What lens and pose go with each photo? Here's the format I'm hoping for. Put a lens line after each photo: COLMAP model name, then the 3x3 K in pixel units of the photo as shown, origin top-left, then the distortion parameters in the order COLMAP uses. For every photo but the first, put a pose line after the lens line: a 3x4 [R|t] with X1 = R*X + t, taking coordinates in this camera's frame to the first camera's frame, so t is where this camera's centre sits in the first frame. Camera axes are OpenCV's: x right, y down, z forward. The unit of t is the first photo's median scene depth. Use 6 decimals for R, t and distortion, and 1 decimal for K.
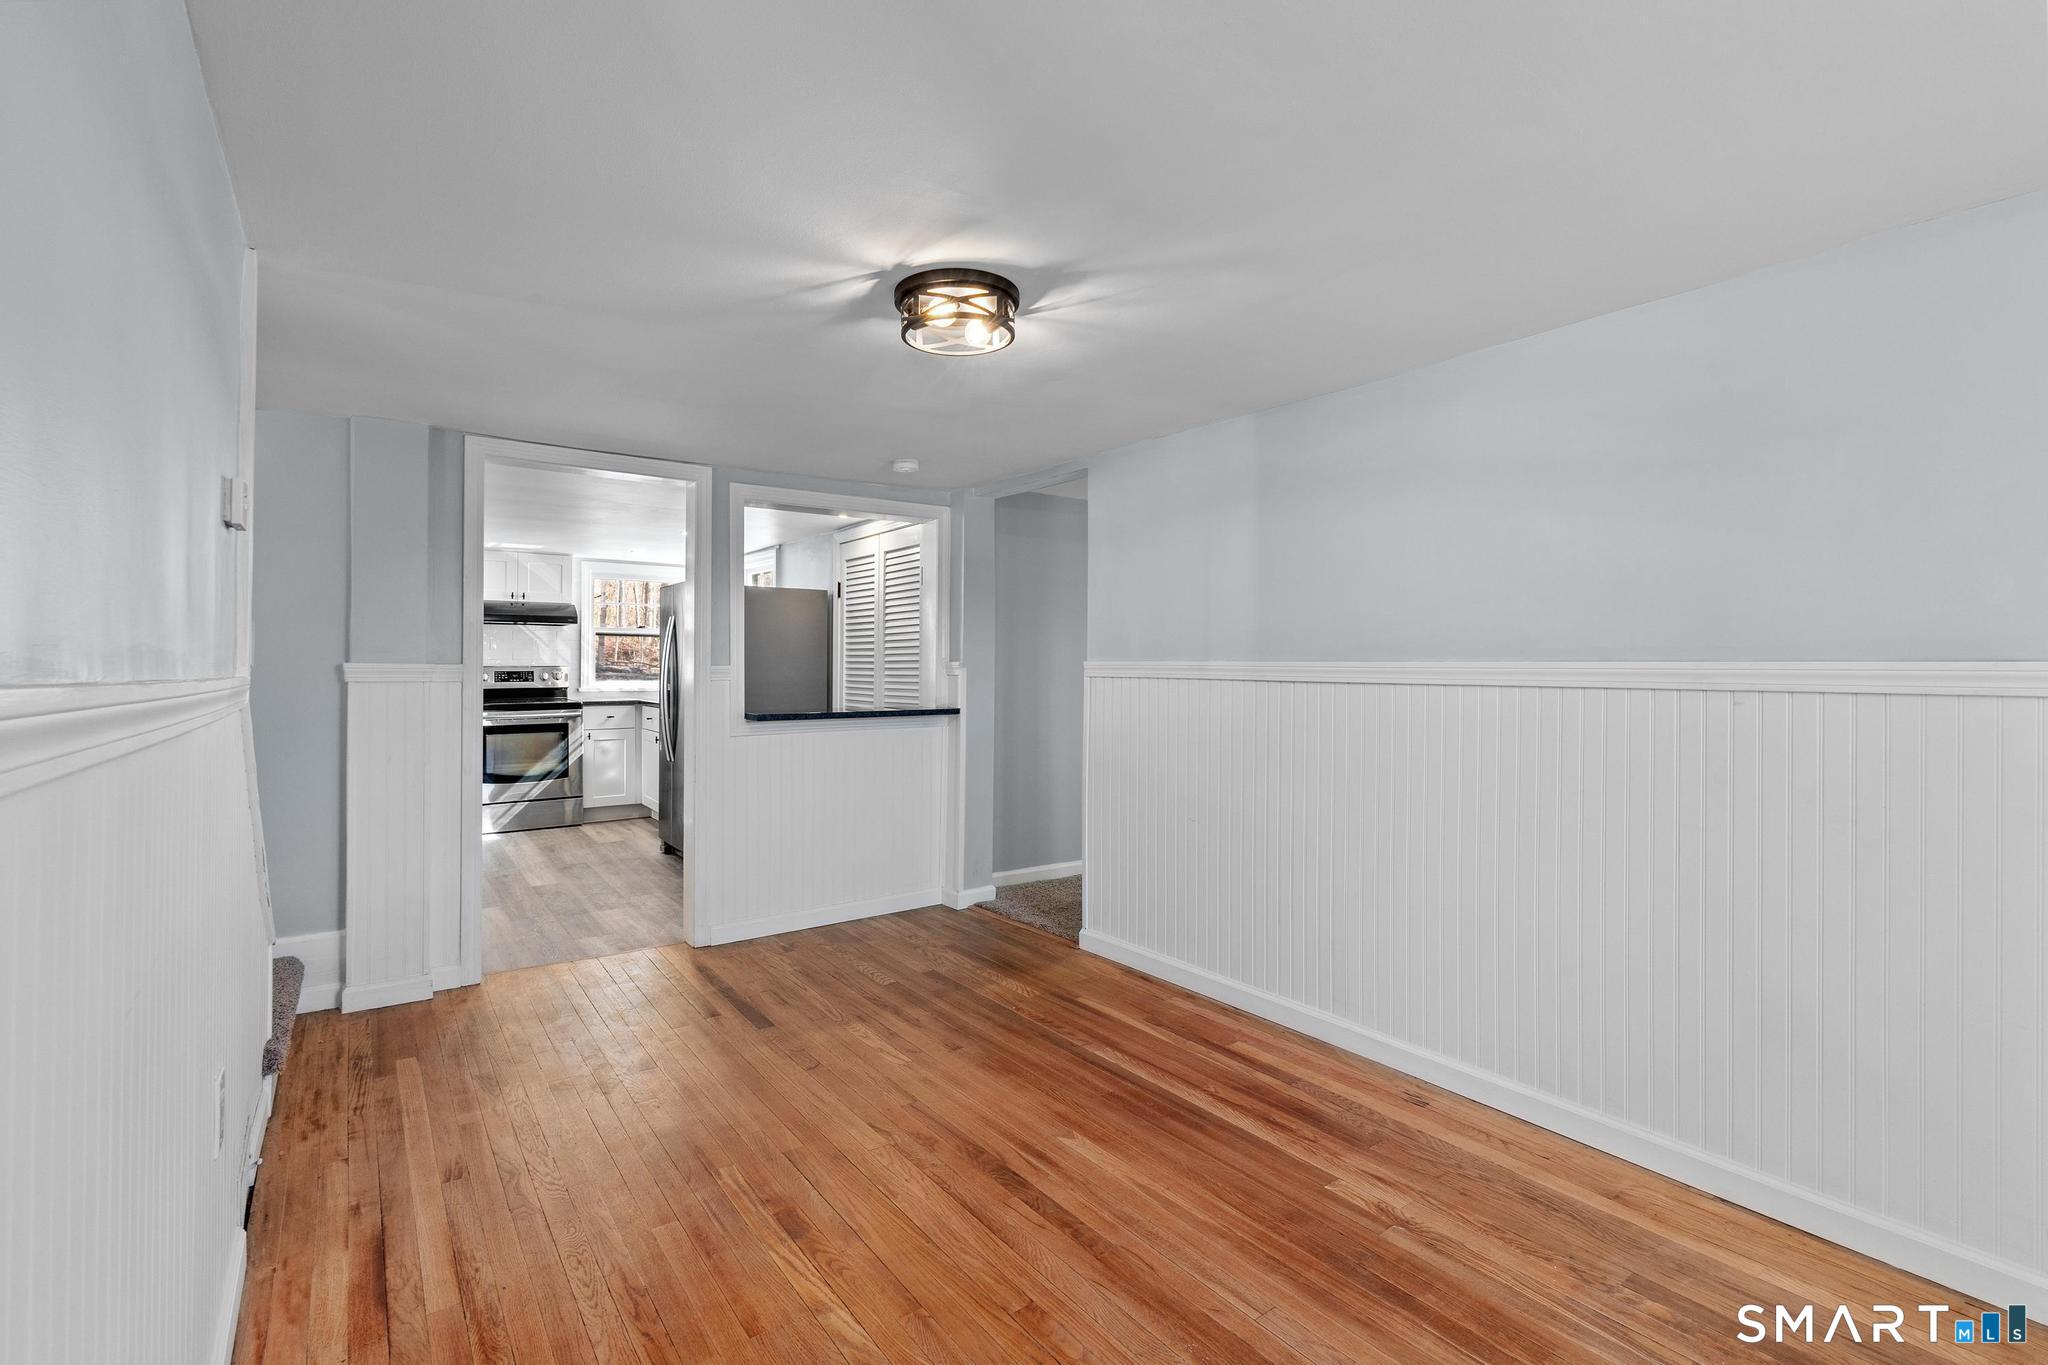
lens RADIAL K [[913.3, 0, 1024.0], [0, 913.3, 682.5], [0, 0, 1]] dist [-0.008058, 0.000113]
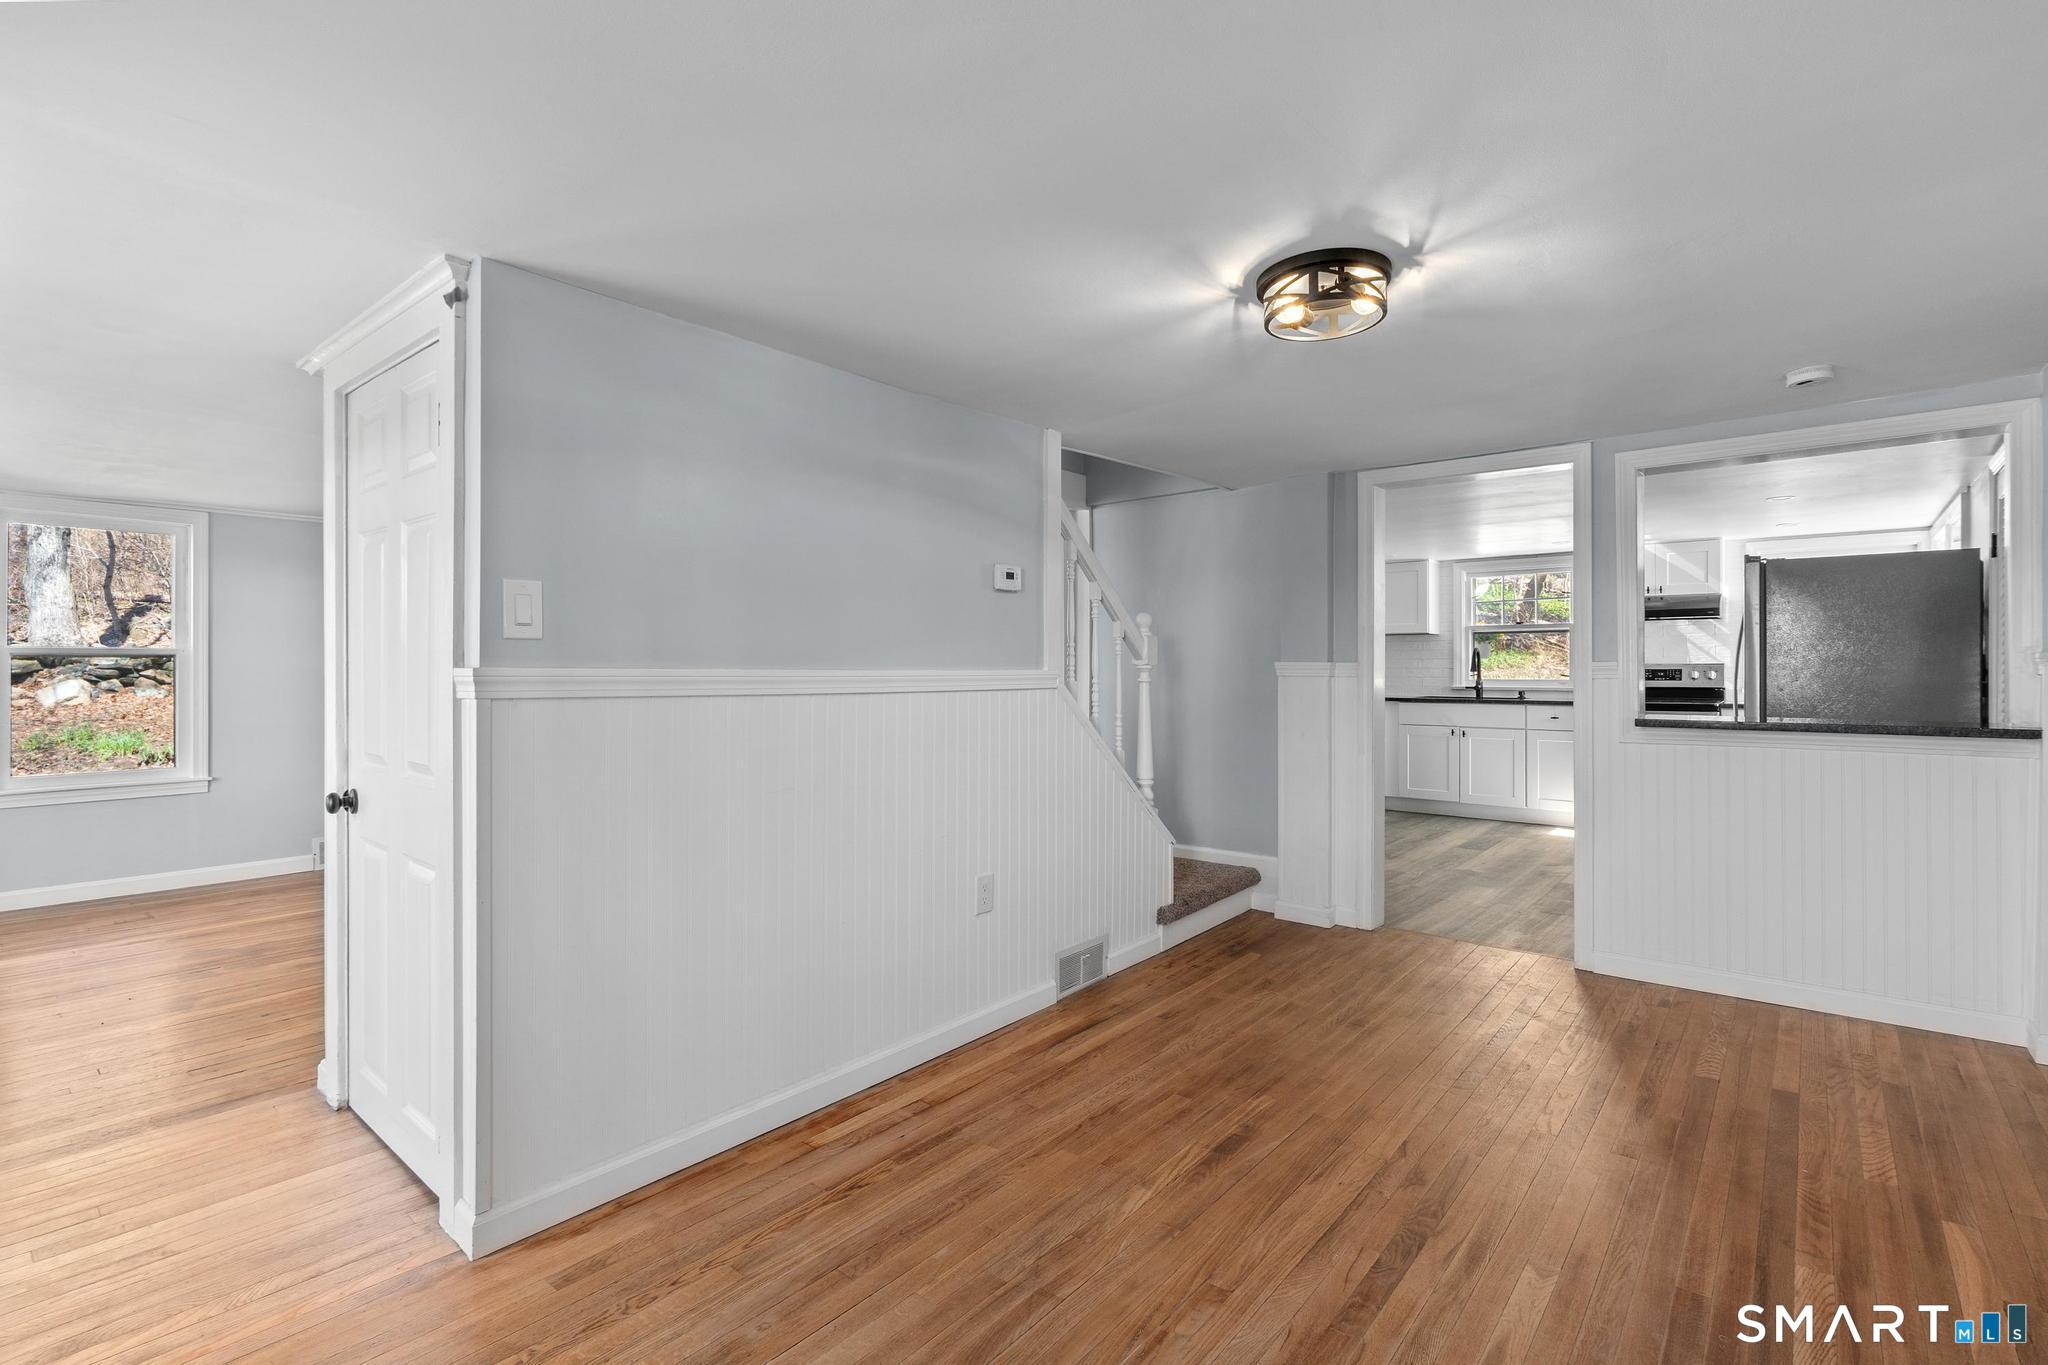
lens RADIAL K [[931.4, 0, 1014.7], [0, 931.4, 681.3], [0, 0, 1]] dist [-0.006887, 0.001236]
pose [[0.236400, 0.011194, -0.971591, 0.502850], [-0.012604, 0.999885, 0.008453, 0.000726], [0.971574, 0.010248, 0.236513, 0.277323]]
